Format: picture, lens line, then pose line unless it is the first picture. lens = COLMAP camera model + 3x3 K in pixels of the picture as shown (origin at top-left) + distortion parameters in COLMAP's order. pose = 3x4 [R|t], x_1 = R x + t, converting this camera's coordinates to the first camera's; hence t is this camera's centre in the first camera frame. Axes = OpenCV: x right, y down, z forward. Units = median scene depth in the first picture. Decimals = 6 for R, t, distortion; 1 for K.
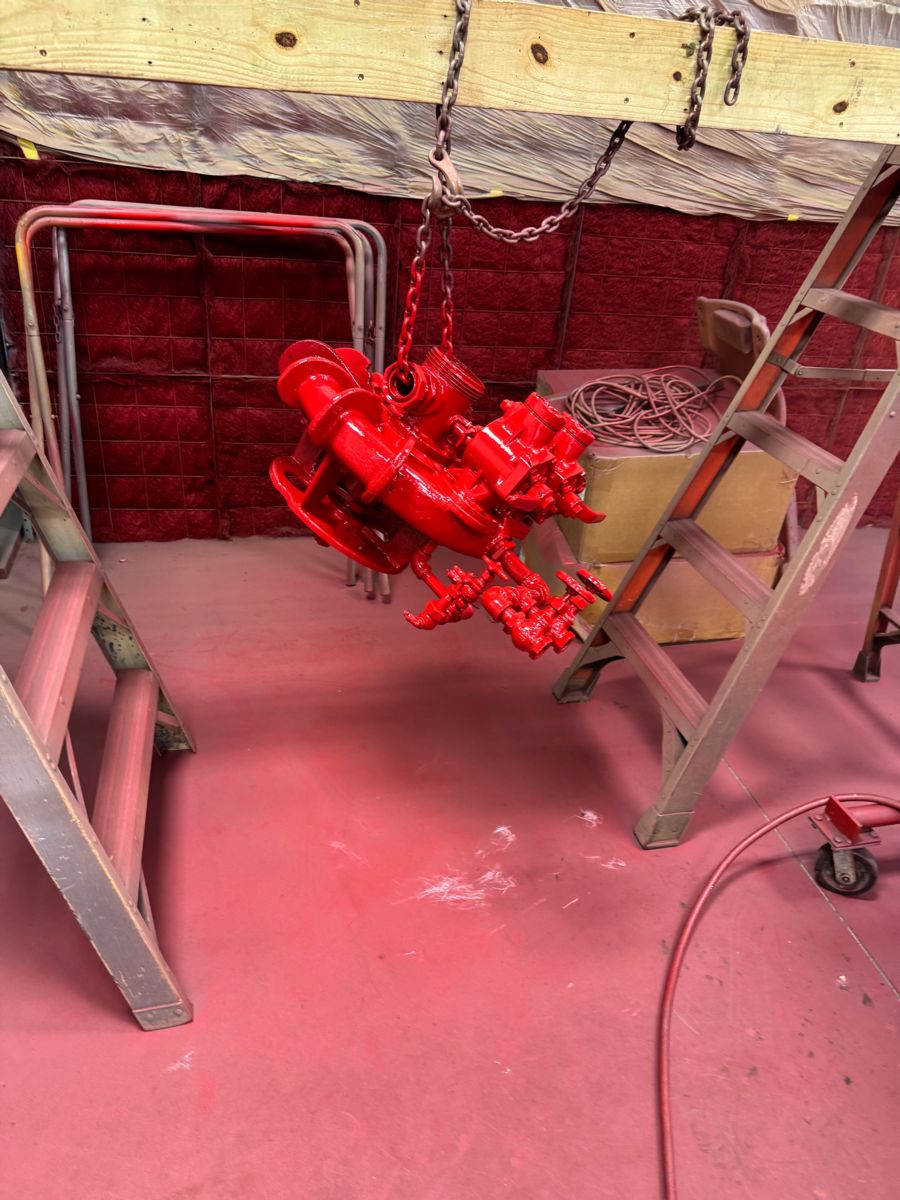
lens RADIAL K [[880.3, 0, 434.9], [0, 880.3, 581.2], [0, 0, 1]] dist [0.033115, -0.004235]
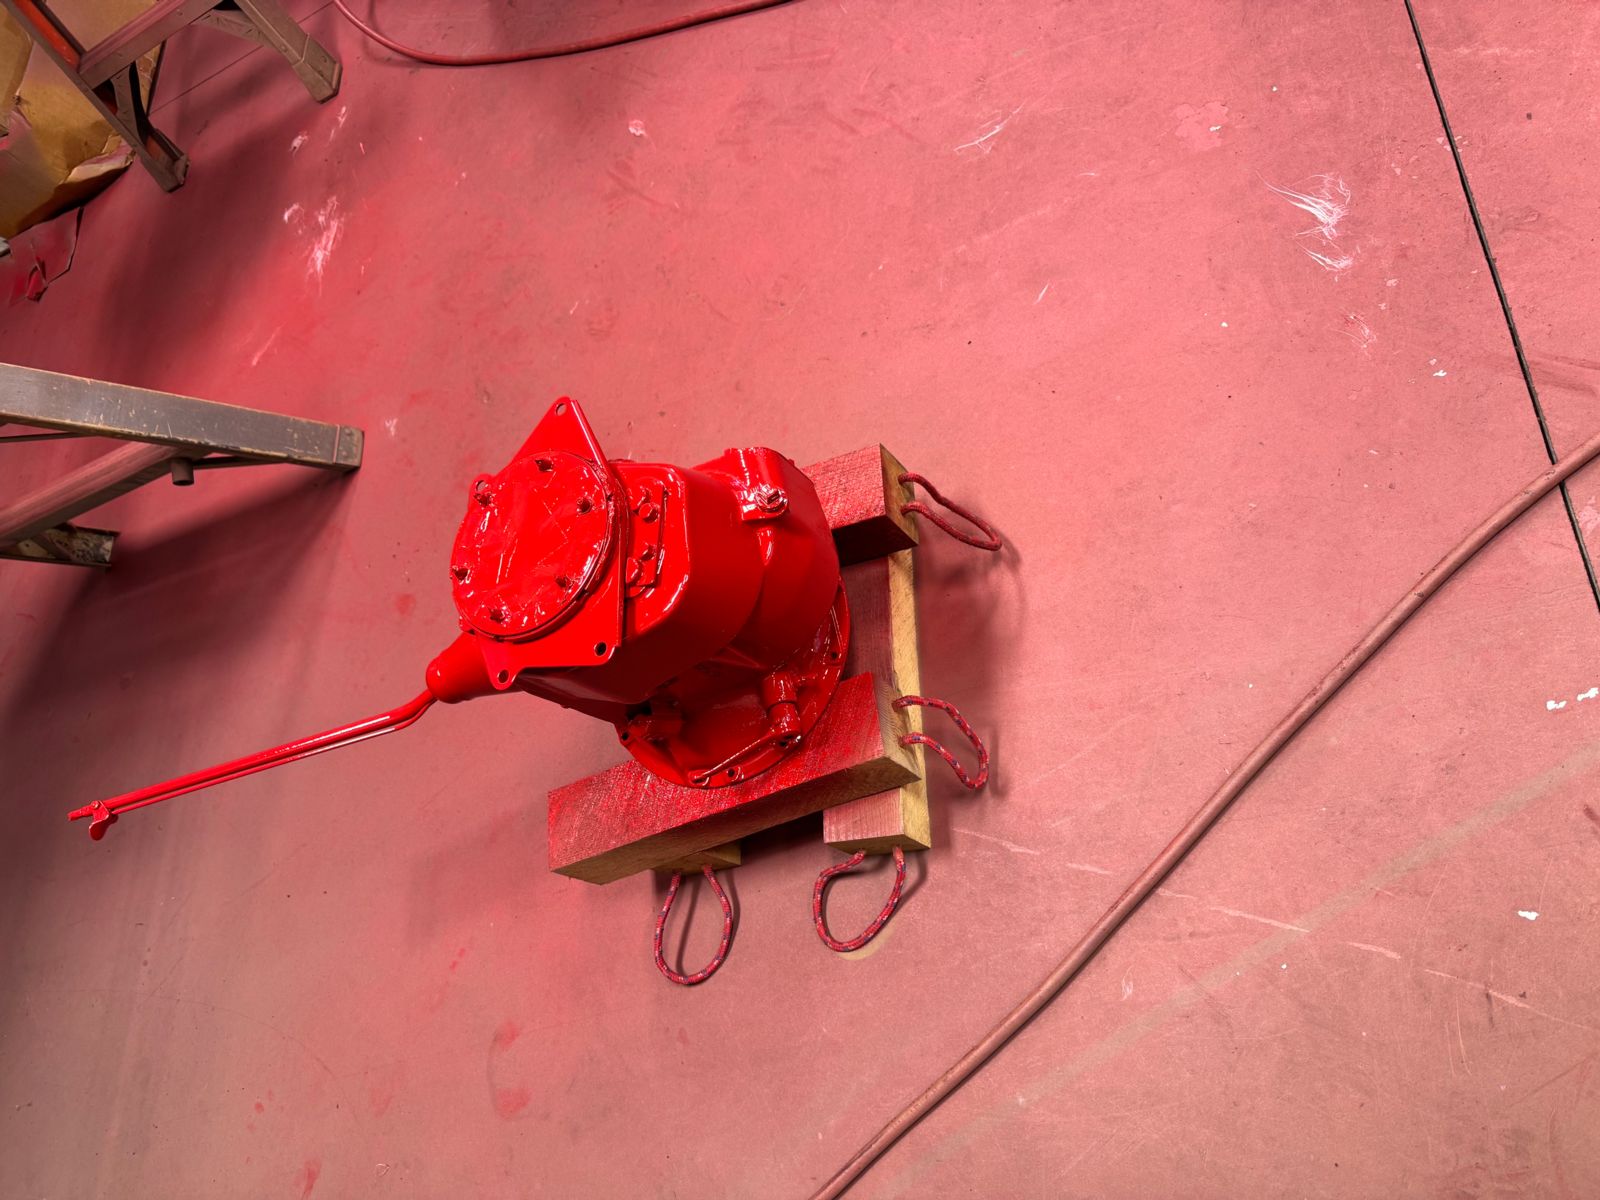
lens RADIAL K [[1173.7, 0, 800.0], [0, 1173.7, 600.0], [0, 0, 1]] dist [0.033115, -0.004235]
pose [[0.134492, -0.961489, 0.239690, -0.601321], [0.852667, 0.235528, 0.466353, 0.271213], [-0.504847, 0.141655, 0.851507, -0.354293]]
